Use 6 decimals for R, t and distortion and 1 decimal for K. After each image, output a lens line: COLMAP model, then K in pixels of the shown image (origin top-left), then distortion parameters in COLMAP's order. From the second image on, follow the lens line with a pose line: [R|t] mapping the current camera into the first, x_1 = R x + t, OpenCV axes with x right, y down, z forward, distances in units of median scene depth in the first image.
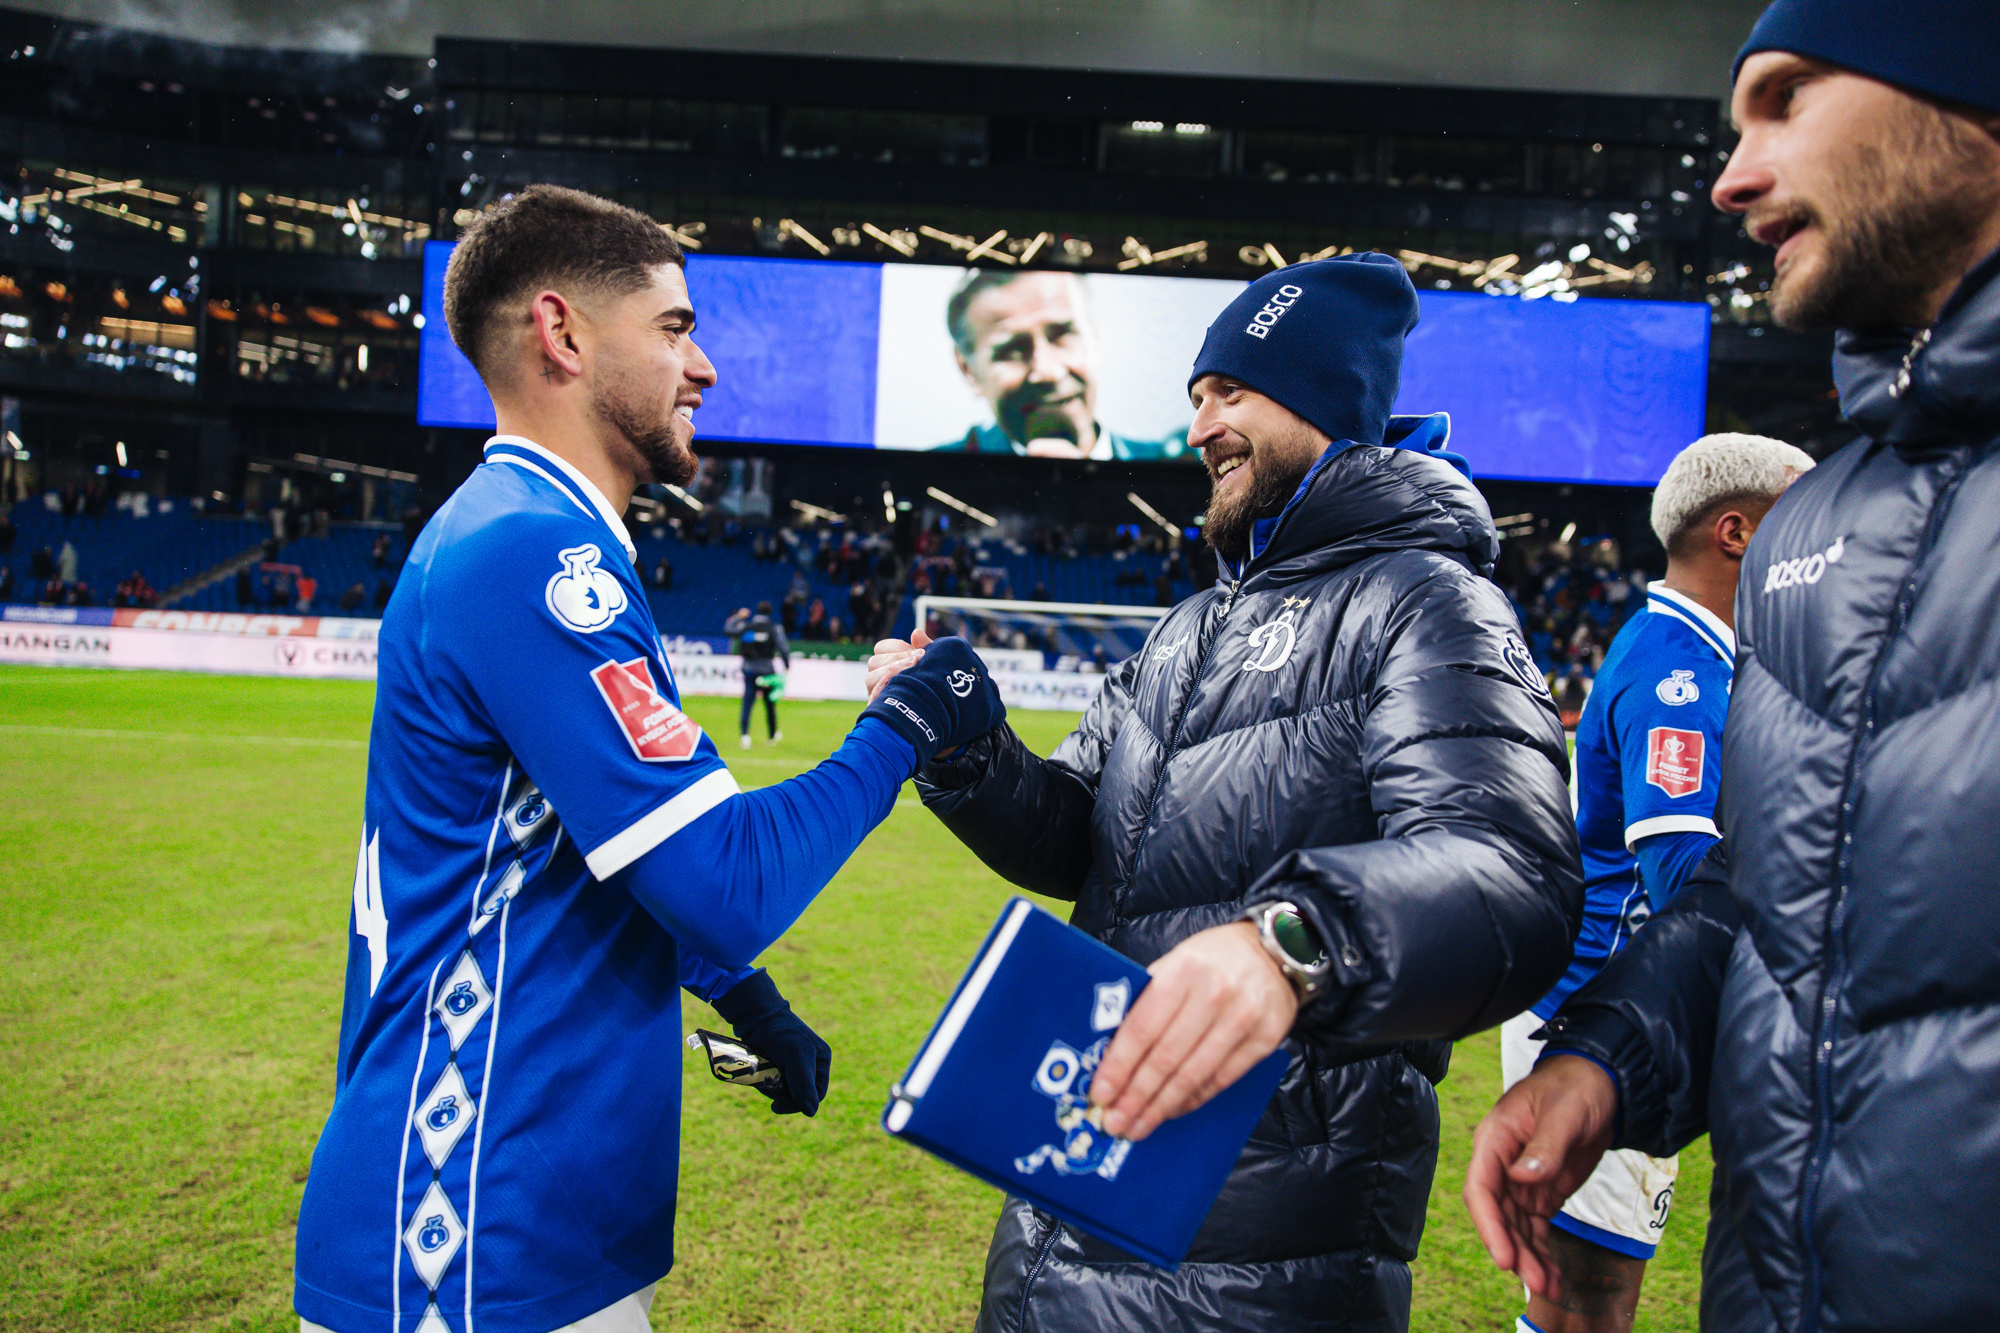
lens RADIAL K [[1337.7, 0, 988.8], [0, 1337.7, 672.4], [0, 0, 1]] dist [0.009075, -0.003345]
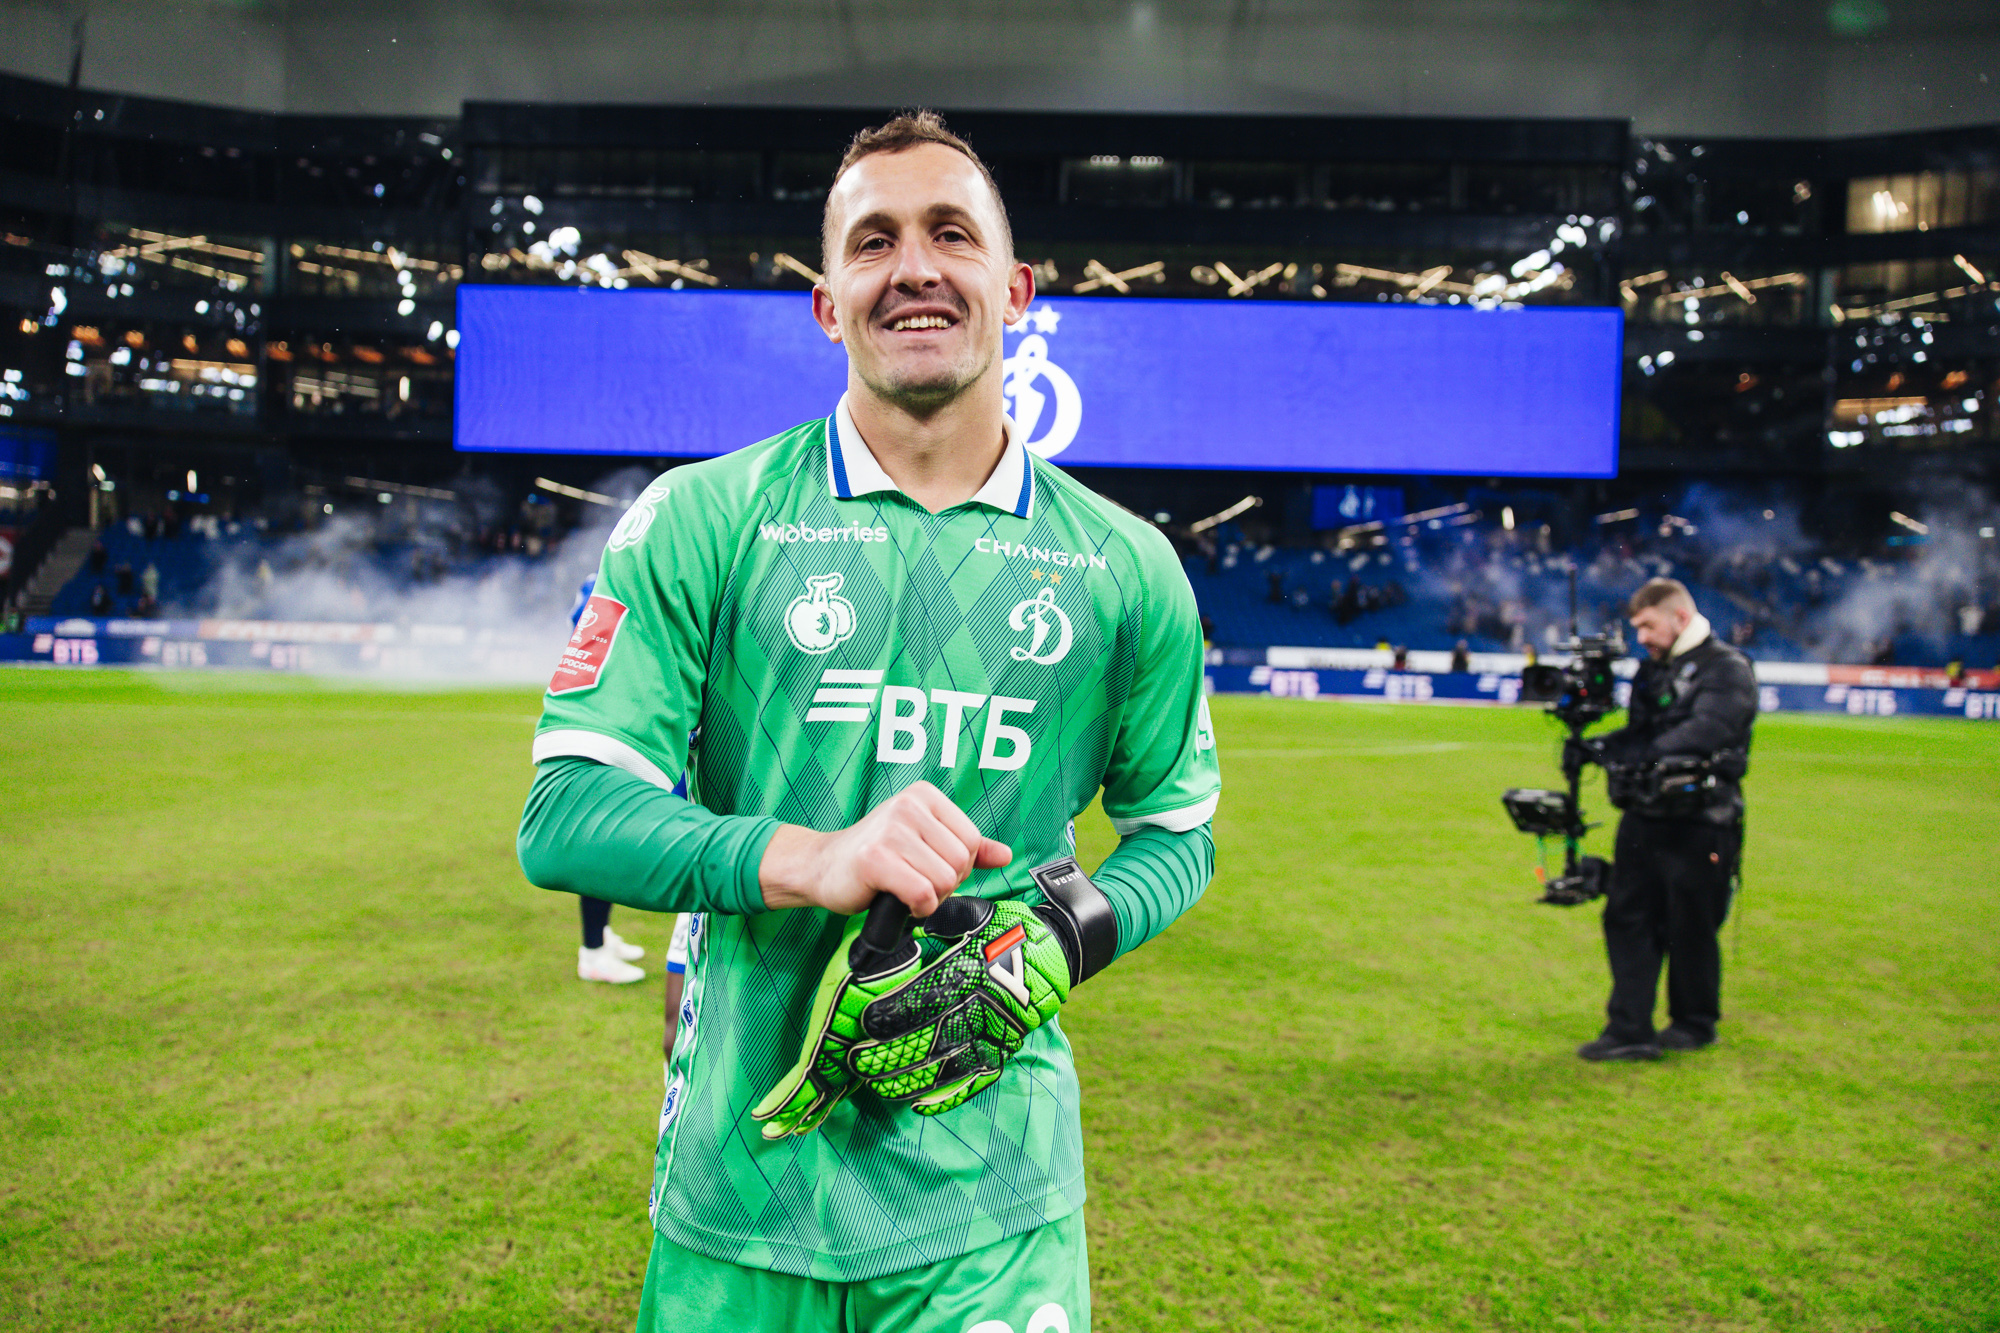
lens RADIAL K [[1337.7, 0, 990.7], [0, 1337.7, 666.2], [0, 0, 1]] dist [0.009075, -0.003345]
pose [[0.999420, -0.021616, -0.026314, 0.044128], [0.021650, 0.999765, 0.001012, 0.004233], [0.026285, -0.001581, 0.999653, -0.101067]]
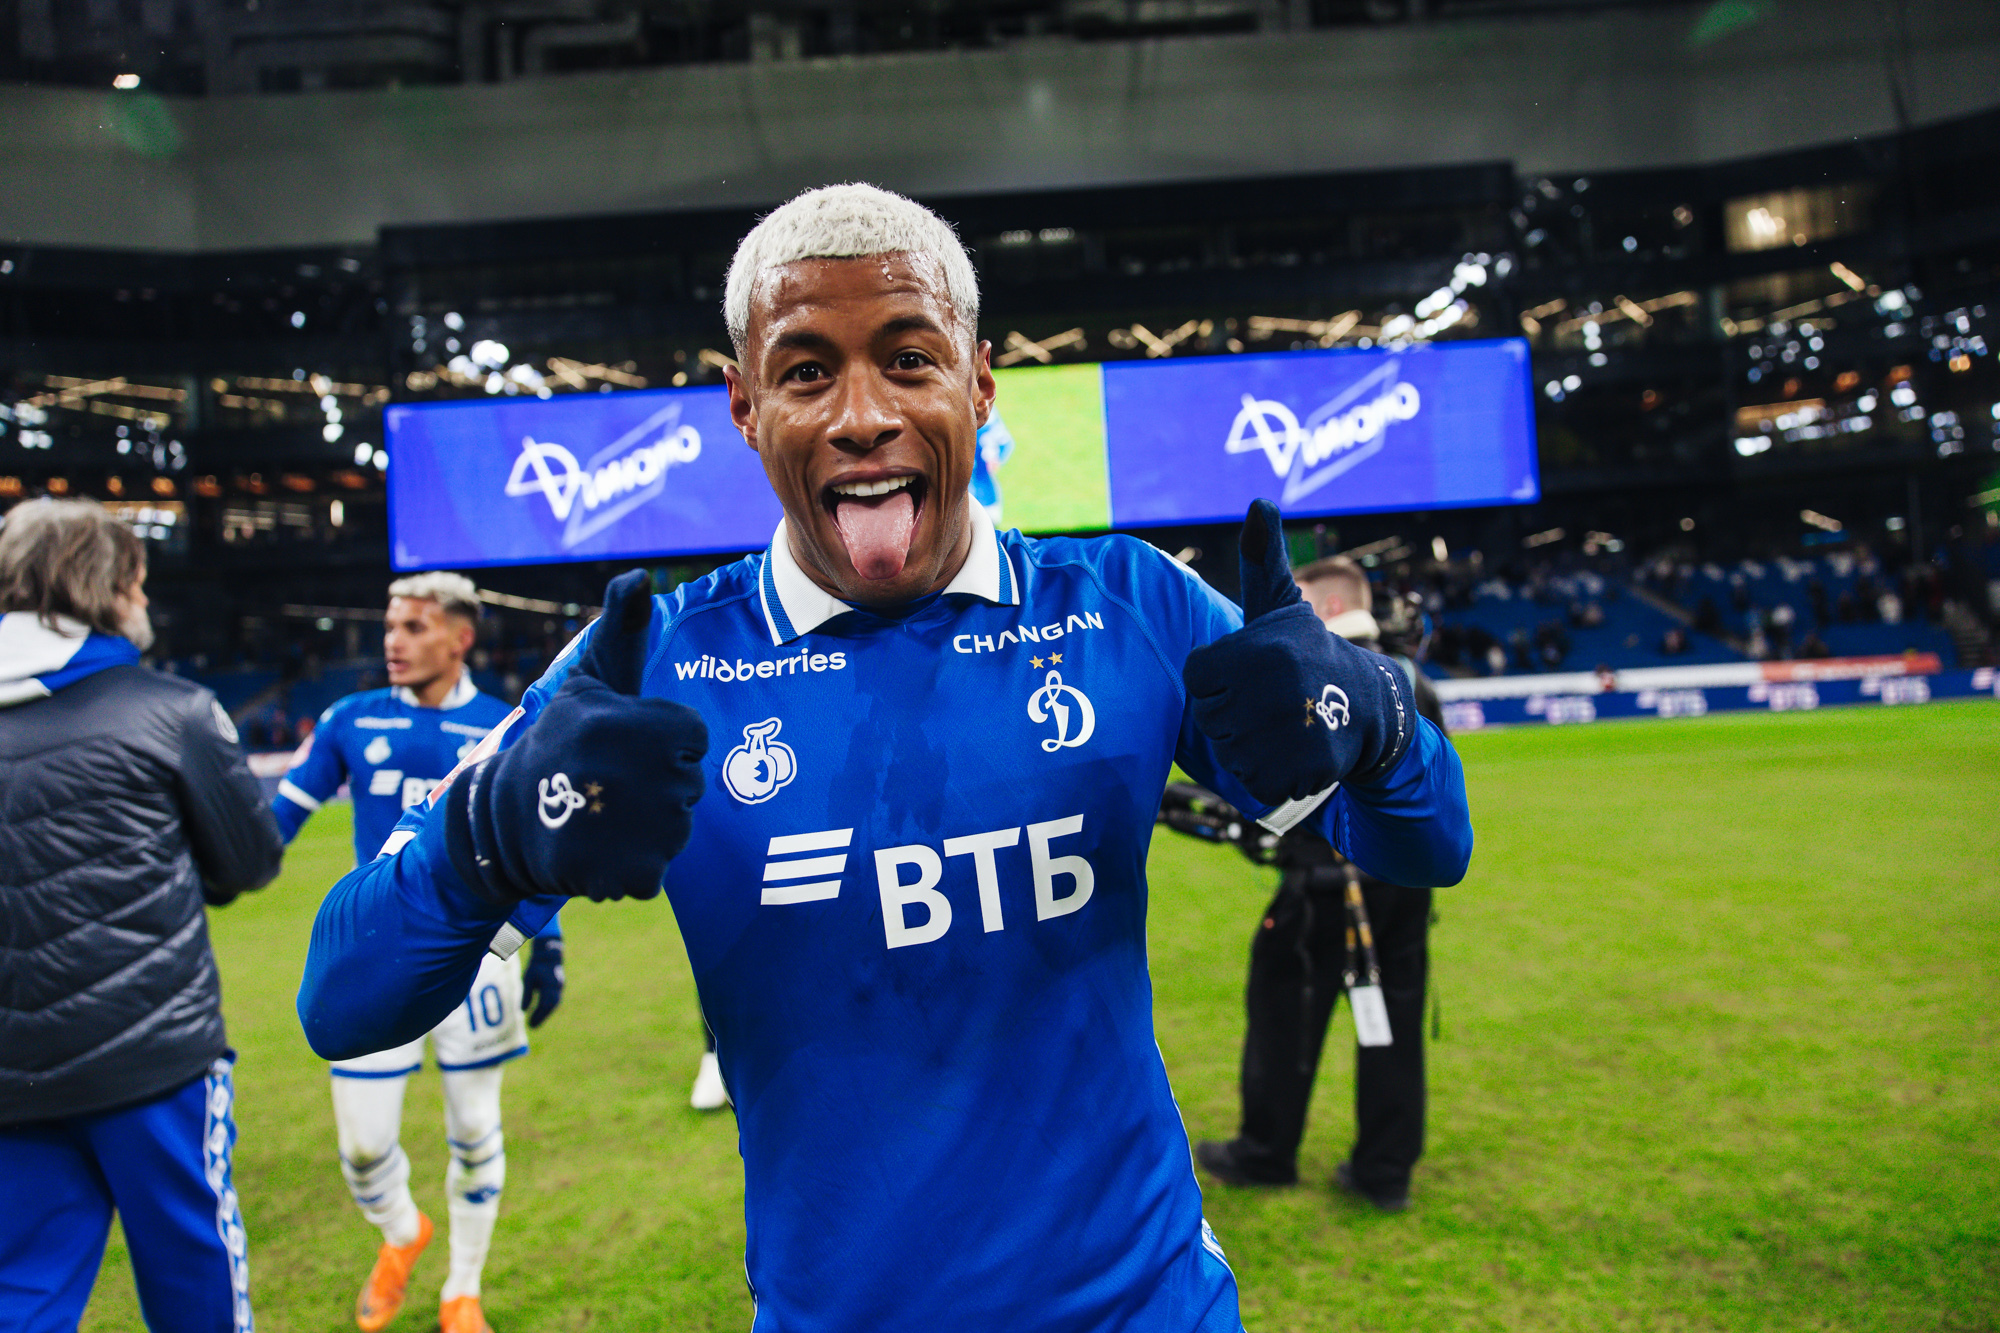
lens RADIAL K [[1337.7, 0, 991.7], [0, 1337.7, 666.8], [0, 0, 1]] dist [0.009075, -0.003345]
pose [[0.993797, -0.110360, 0.013691, 0.041974], [0.110904, 0.992628, -0.048878, 0.004684], [-0.008196, 0.050093, 0.998711, -0.106355]]
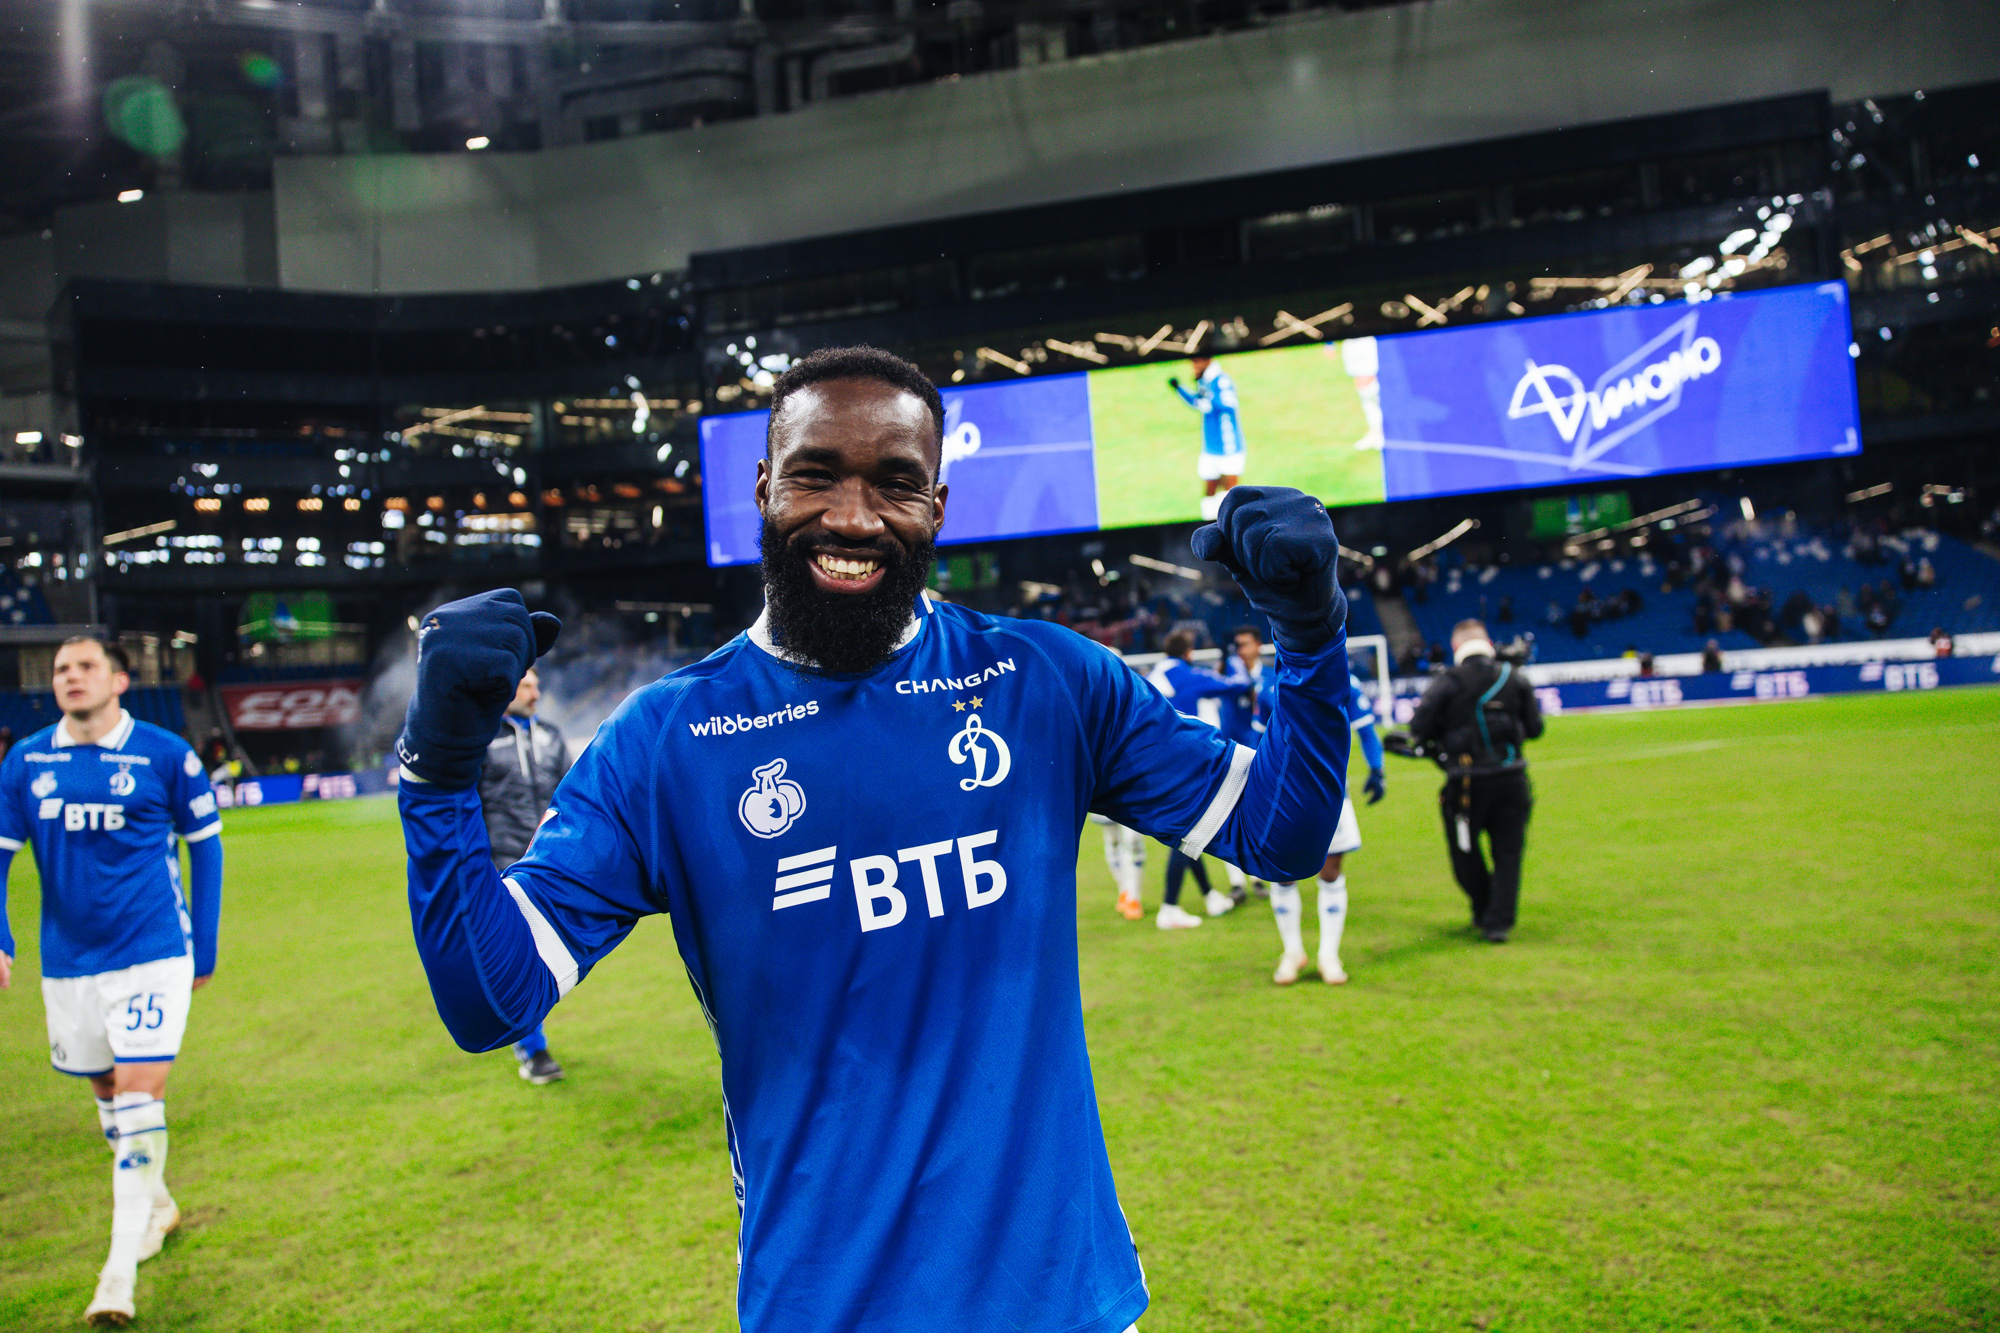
lens RADIAL K [[1337.7, 0, 985.8], [0, 1337.7, 665.0], [0, 0, 1]] dist [0.009075, -0.003345]
pose [[0.974975, -0.127432, -0.182165, 0.030992], [0.119070, 0.991296, -0.056167, 0.003648], [0.187737, 0.033071, 0.981662, -0.146374]]
